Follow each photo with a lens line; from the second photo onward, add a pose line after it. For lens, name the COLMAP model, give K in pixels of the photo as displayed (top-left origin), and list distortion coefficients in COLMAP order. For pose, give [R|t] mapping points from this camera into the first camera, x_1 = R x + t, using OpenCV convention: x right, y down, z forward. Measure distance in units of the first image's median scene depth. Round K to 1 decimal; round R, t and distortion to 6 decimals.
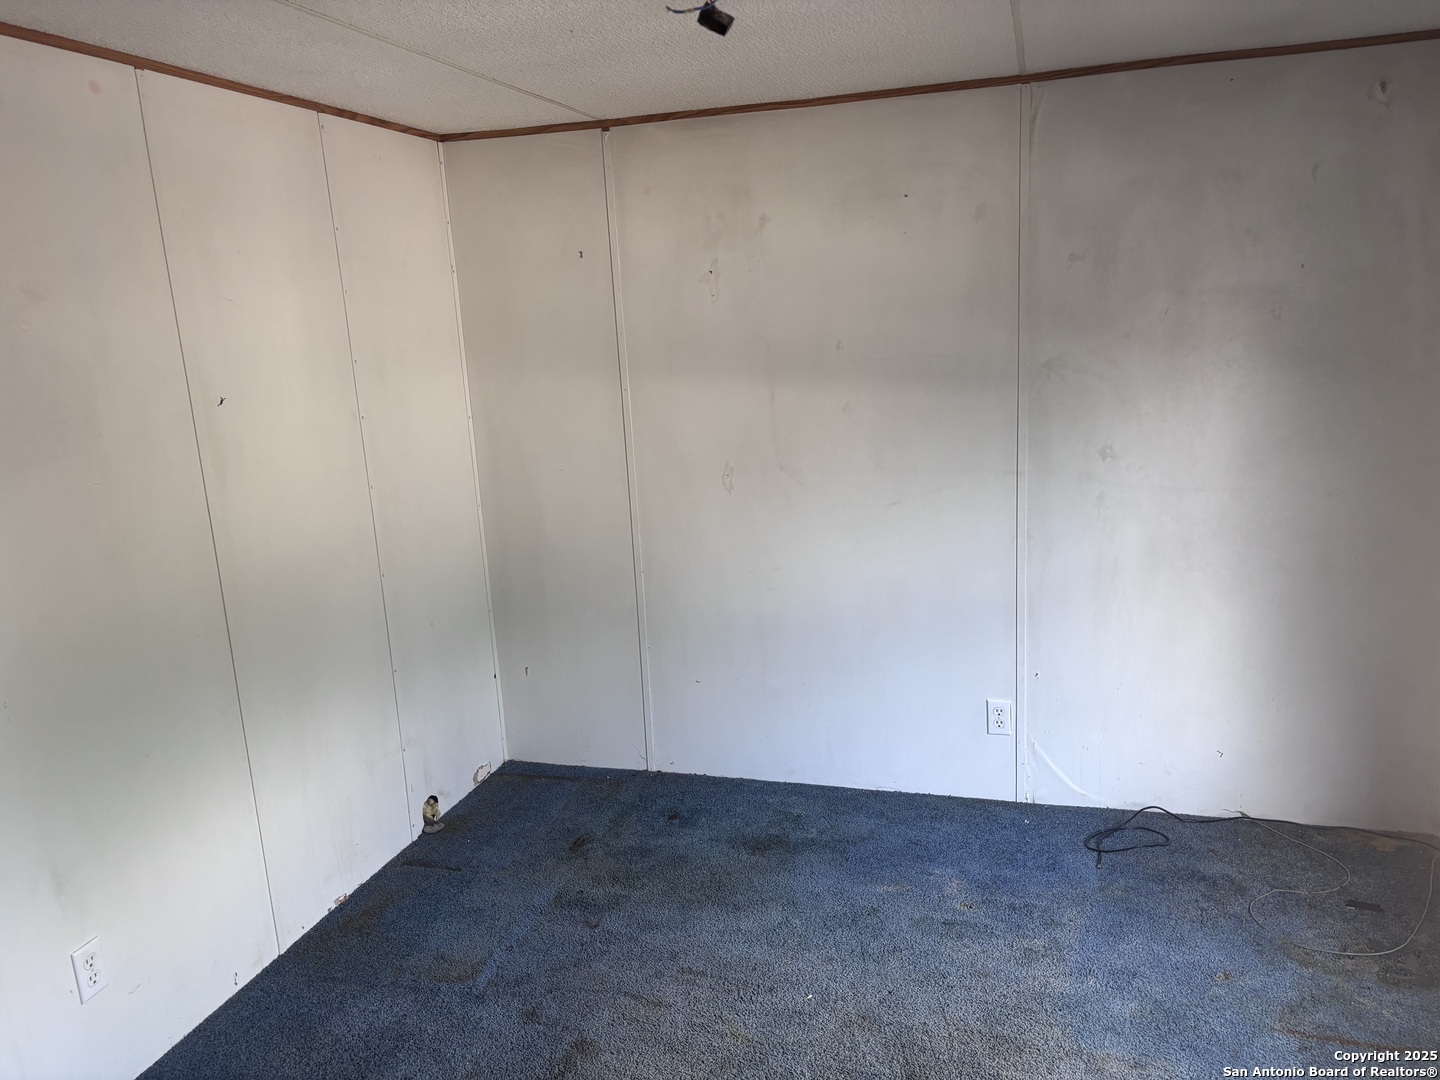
lens RADIAL K [[1091.0, 0, 719.9], [0, 1091.0, 544.9], [0, 0, 1]] dist [0.048858, -0.051576]
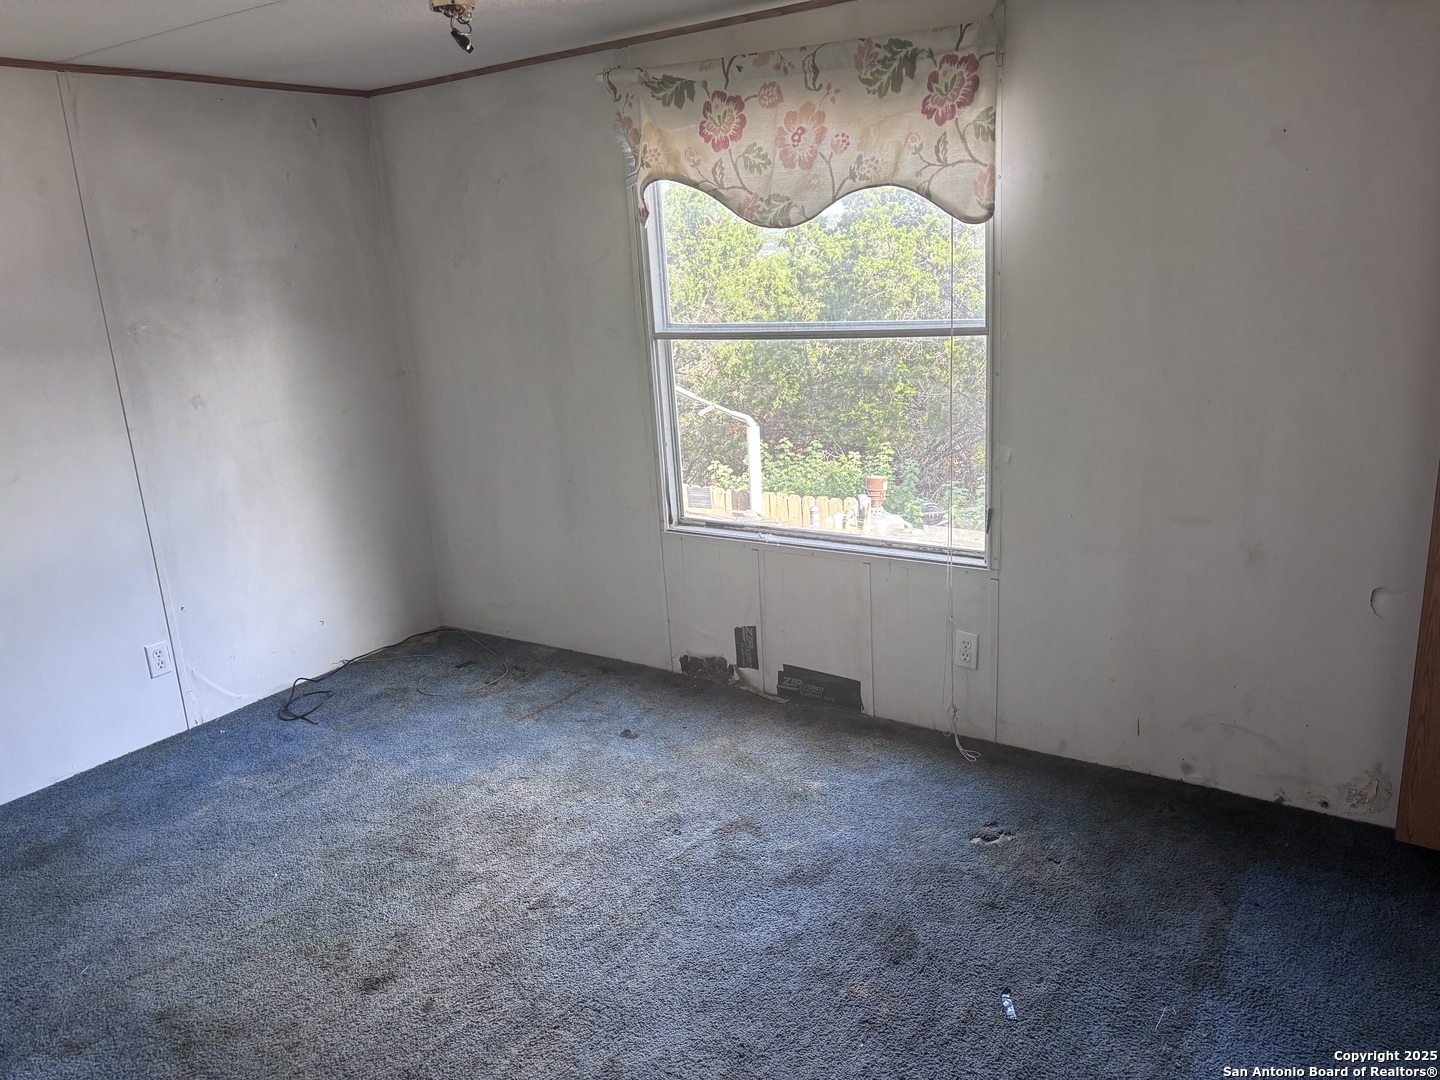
lens RADIAL K [[1091.0, 0, 719.9], [0, 1091.0, 544.9], [0, 0, 1]] dist [0.048858, -0.051576]
pose [[0.304343, -0.219841, 0.926847, -0.605411], [0.240423, 0.959230, 0.148576, 0.022857], [-0.921722, 0.177617, 0.344790, 0.105252]]
